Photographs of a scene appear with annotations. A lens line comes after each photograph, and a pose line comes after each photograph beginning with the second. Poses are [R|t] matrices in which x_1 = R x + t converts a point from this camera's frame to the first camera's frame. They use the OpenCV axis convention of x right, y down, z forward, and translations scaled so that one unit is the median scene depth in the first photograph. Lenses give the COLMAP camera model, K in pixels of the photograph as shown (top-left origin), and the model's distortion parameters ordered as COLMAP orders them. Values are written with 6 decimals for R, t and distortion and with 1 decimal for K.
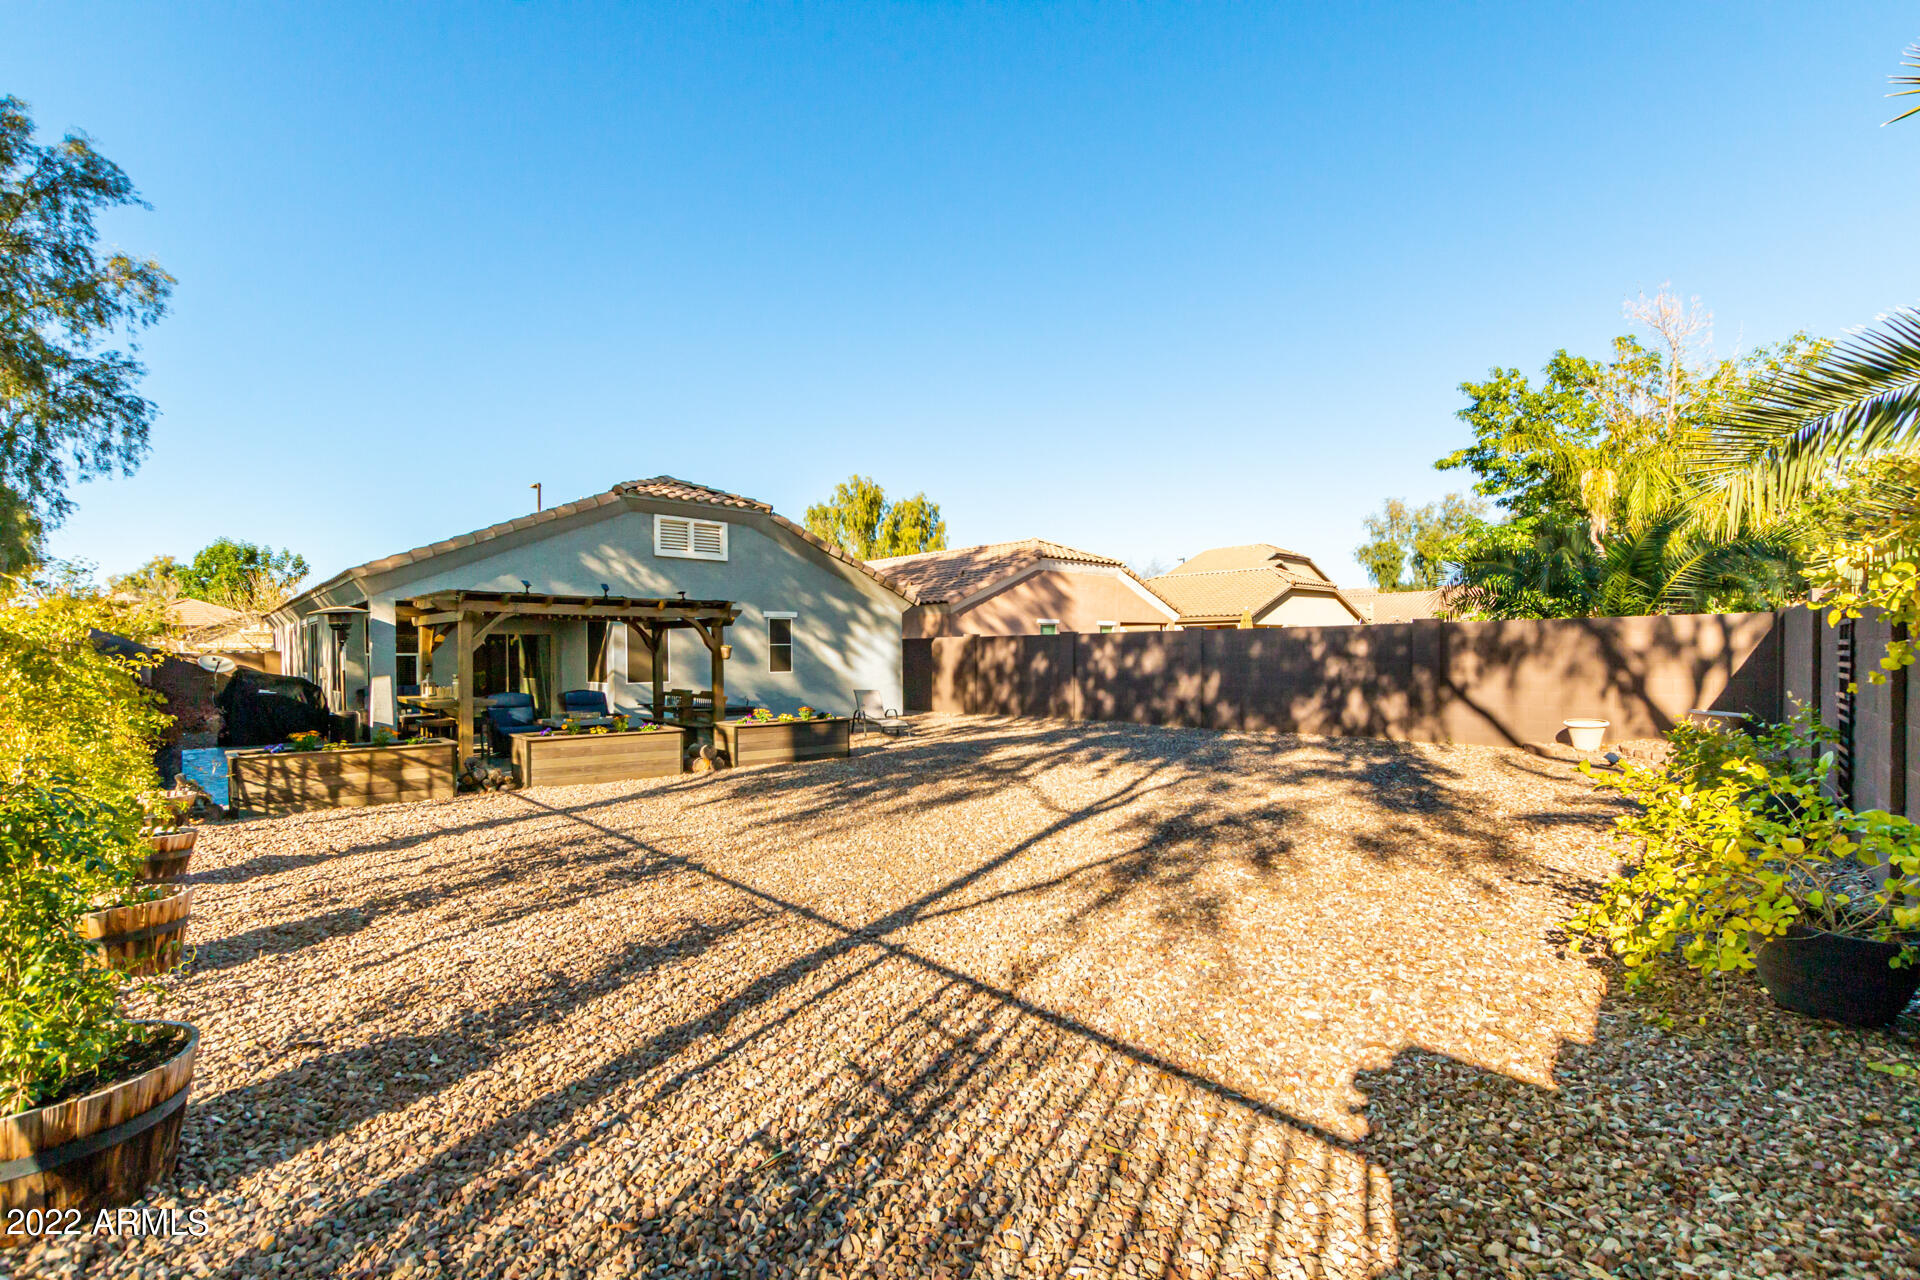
lens RADIAL K [[873.6, 0, 959.0], [0, 873.6, 650.9], [0, 0, 1]] dist [0.001605, 0.000108]
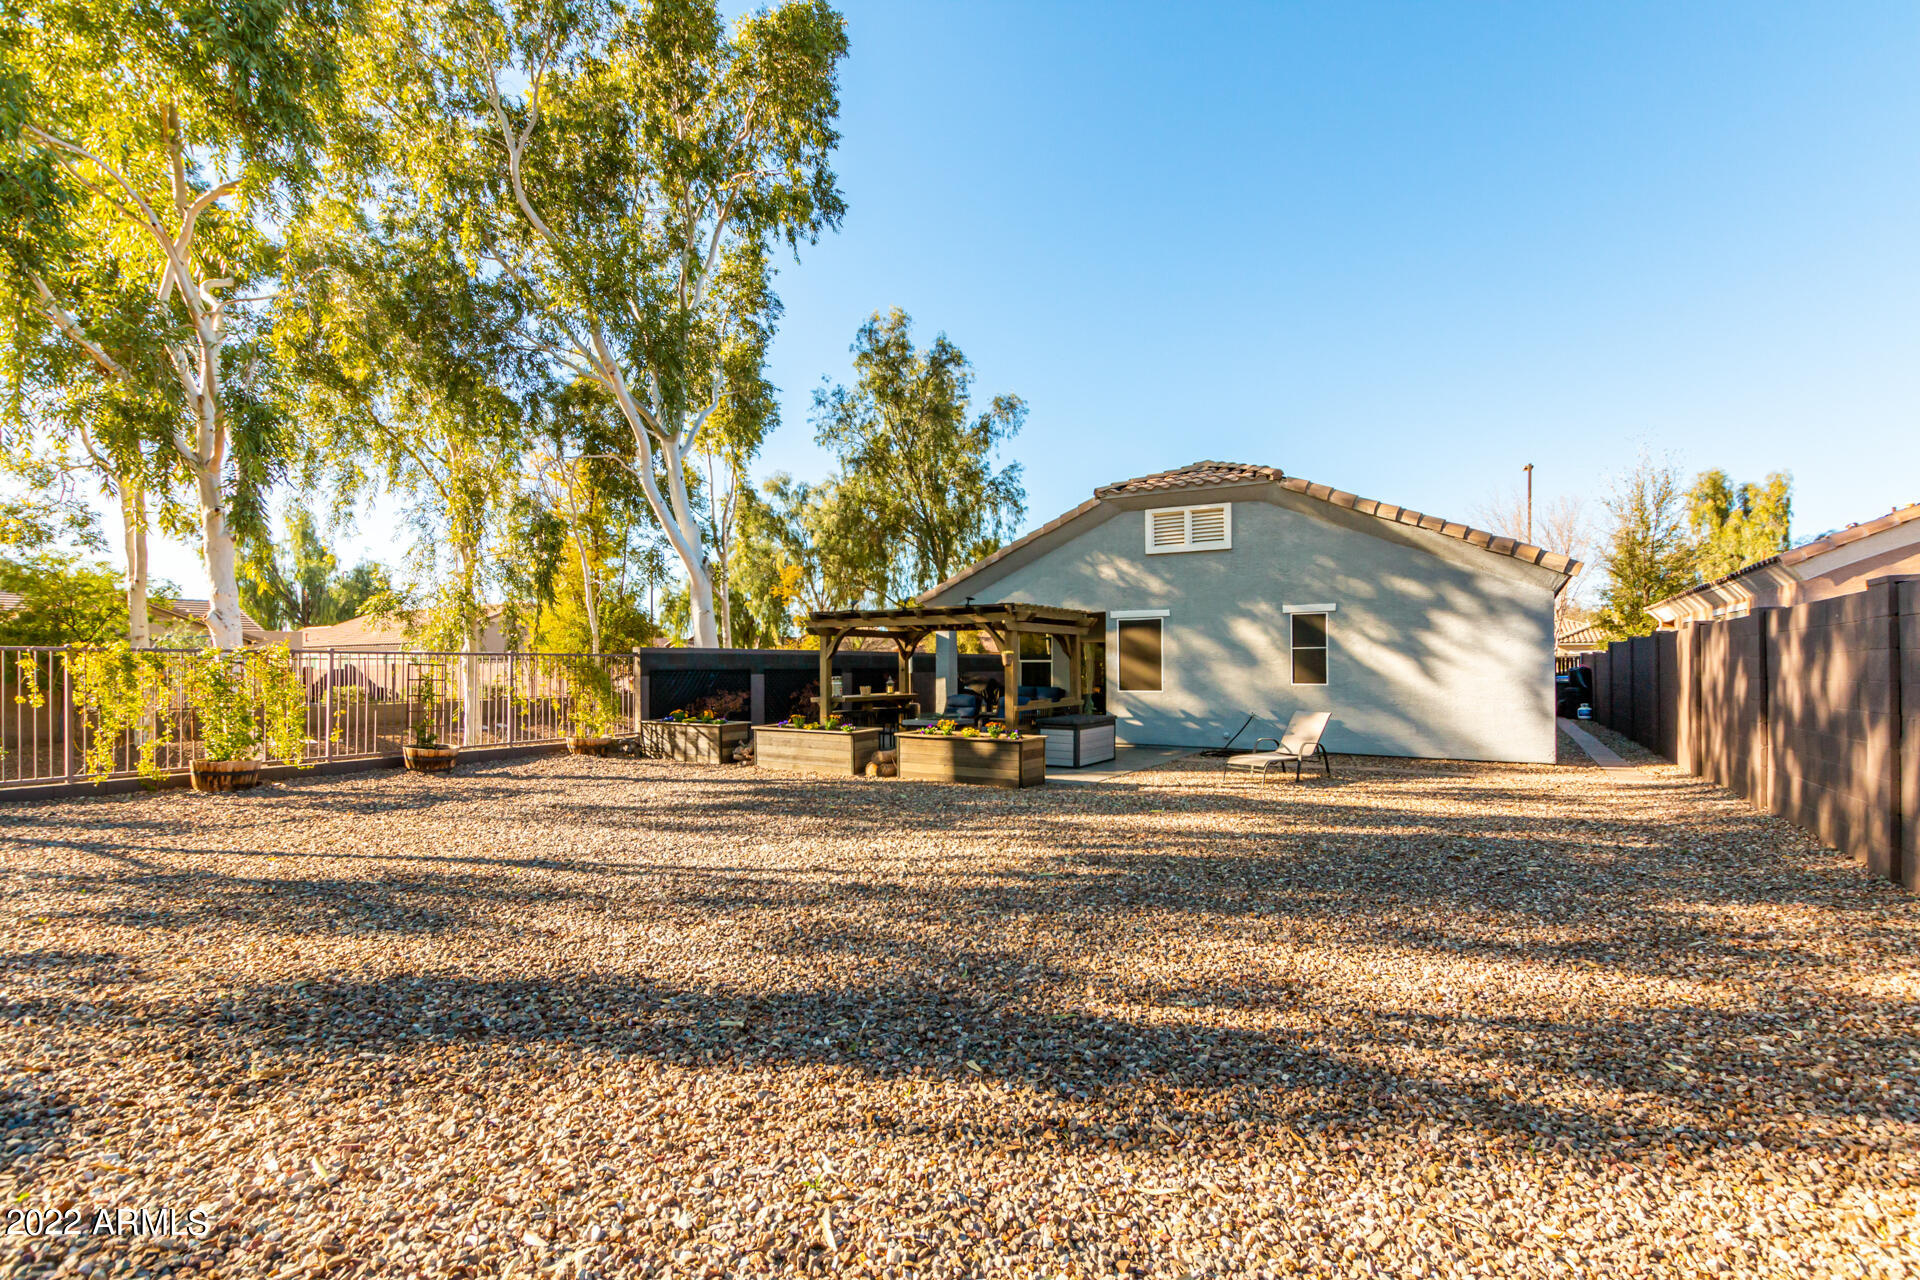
lens RADIAL K [[873.6, 0, 959.6], [0, 873.6, 649.2], [0, 0, 1]] dist [0.001605, 0.000108]
pose [[0.282075, -0.014309, -0.959286, 0.435823], [0.003981, 0.999898, -0.013745, 0.002791], [0.959384, 0.000058, 0.282103, 0.496619]]
